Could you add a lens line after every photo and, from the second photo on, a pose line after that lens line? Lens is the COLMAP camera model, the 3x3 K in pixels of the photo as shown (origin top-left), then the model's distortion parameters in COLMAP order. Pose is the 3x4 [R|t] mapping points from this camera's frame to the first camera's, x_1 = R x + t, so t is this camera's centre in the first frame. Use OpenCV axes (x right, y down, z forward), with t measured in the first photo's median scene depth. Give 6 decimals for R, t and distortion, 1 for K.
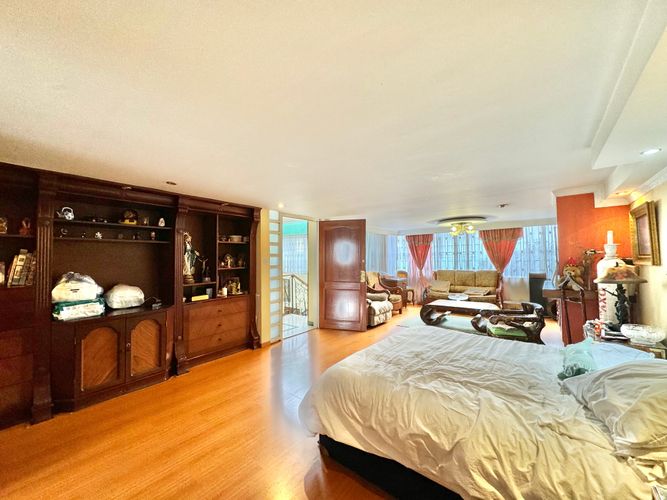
lens RADIAL K [[263.8, 0, 333.9], [0, 263.8, 248.6], [0, 0, 1]] dist [0.000333, -0.000172]
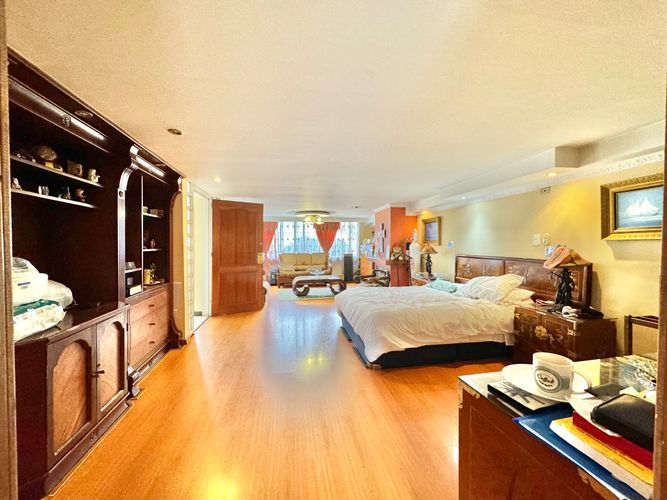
lens RADIAL K [[263.8, 0, 331.5], [0, 263.8, 248.1], [0, 0, 1]] dist [0.000333, -0.000172]
pose [[0.664258, -0.000891, 0.747503, -0.437069], [-0.032667, 0.999009, 0.030220, 0.020961], [-0.746789, -0.044493, 0.663571, 0.080669]]
